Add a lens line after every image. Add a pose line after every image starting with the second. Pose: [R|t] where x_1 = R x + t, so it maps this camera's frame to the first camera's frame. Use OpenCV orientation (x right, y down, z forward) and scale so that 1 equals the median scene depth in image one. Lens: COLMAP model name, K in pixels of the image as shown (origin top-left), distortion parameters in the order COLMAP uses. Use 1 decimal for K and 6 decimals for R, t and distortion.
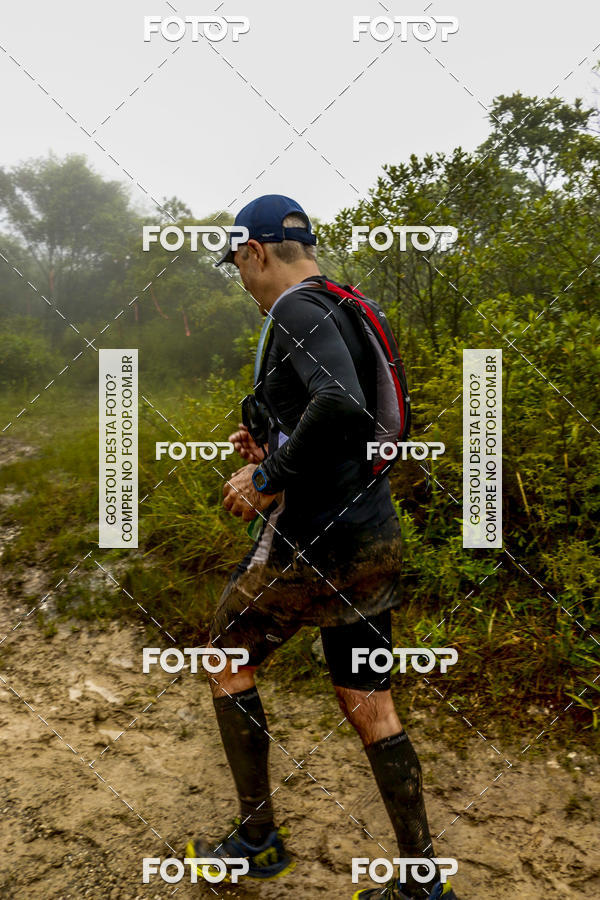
lens RADIAL K [[807.4, 0, 292.3], [0, 807.4, 447.0], [0, 0, 1]] dist [-0.161324, 0.185549]
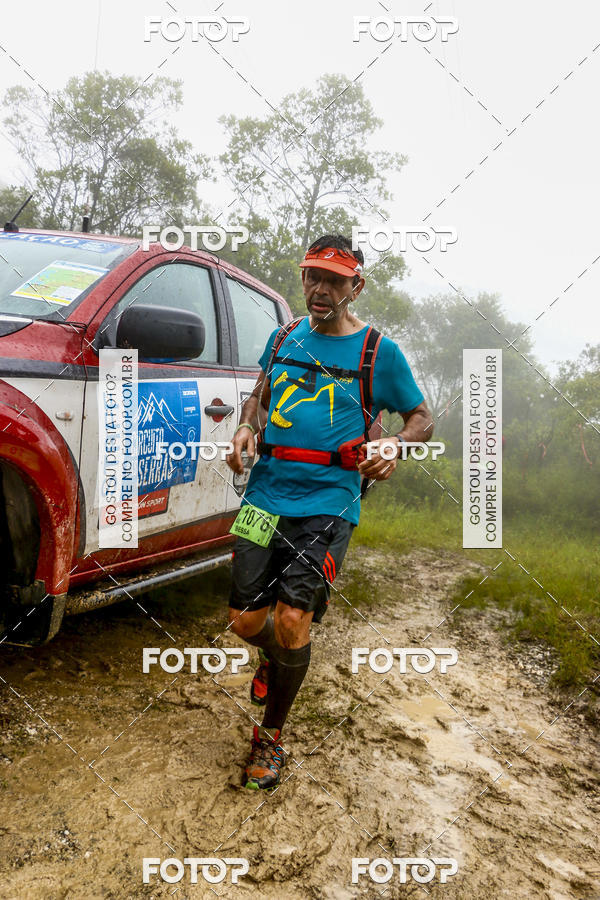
lens RADIAL K [[803.0, 0, 299.5], [0, 803.0, 446.3], [0, 0, 1]] dist [-0.161582, 0.198322]
pose [[0.914227, 0.161838, -0.371479, -0.550678], [-0.228200, 0.963206, -0.141982, 0.132113], [0.334833, 0.214575, 0.917521, 0.108268]]
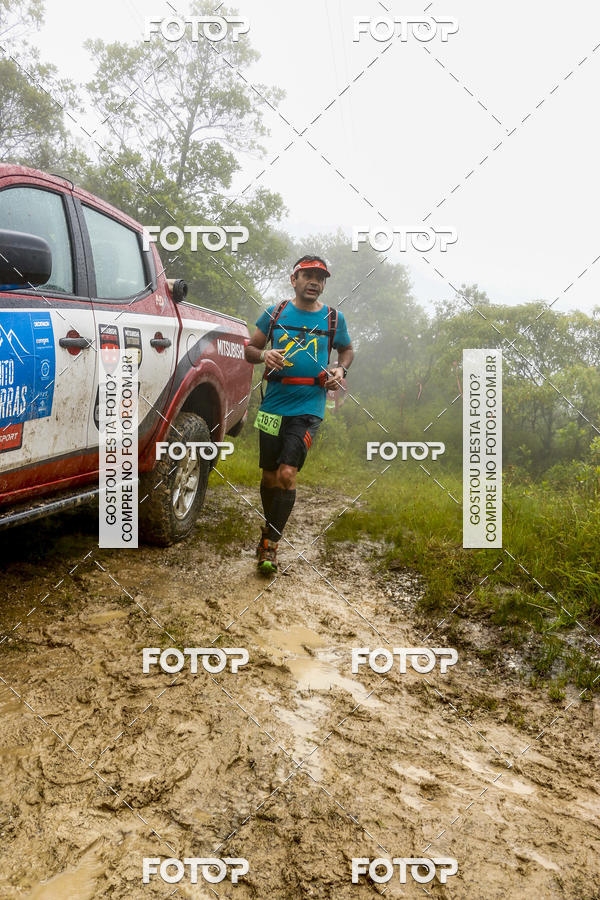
lens RADIAL K [[804.0, 0, 303.0], [0, 804.0, 453.3], [0, 0, 1]] dist [-0.160629, 0.199823]
pose [[0.960926, 0.166071, -0.221455, -0.517149], [-0.191192, 0.976733, -0.097148, 0.142523], [0.200169, 0.135693, 0.970319, 0.133103]]
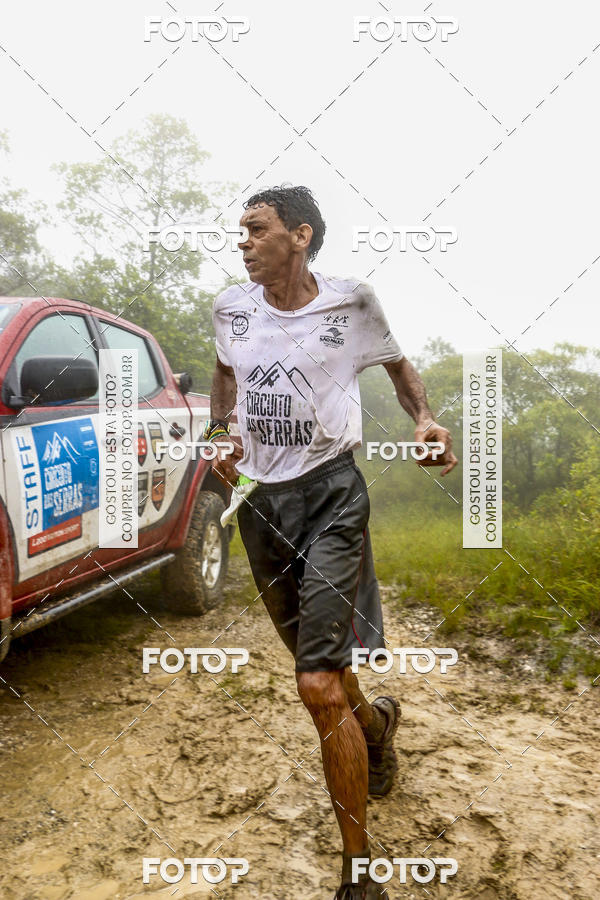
lens RADIAL K [[797.7, 0, 299.6], [0, 797.7, 452.0], [0, 0, 1]] dist [-0.159565, 0.191937]
pose [[0.976275, 0.016607, -0.215897, -0.524168], [-0.057332, 0.981296, -0.183769, 0.181754], [0.208807, 0.191787, 0.958967, -0.047241]]
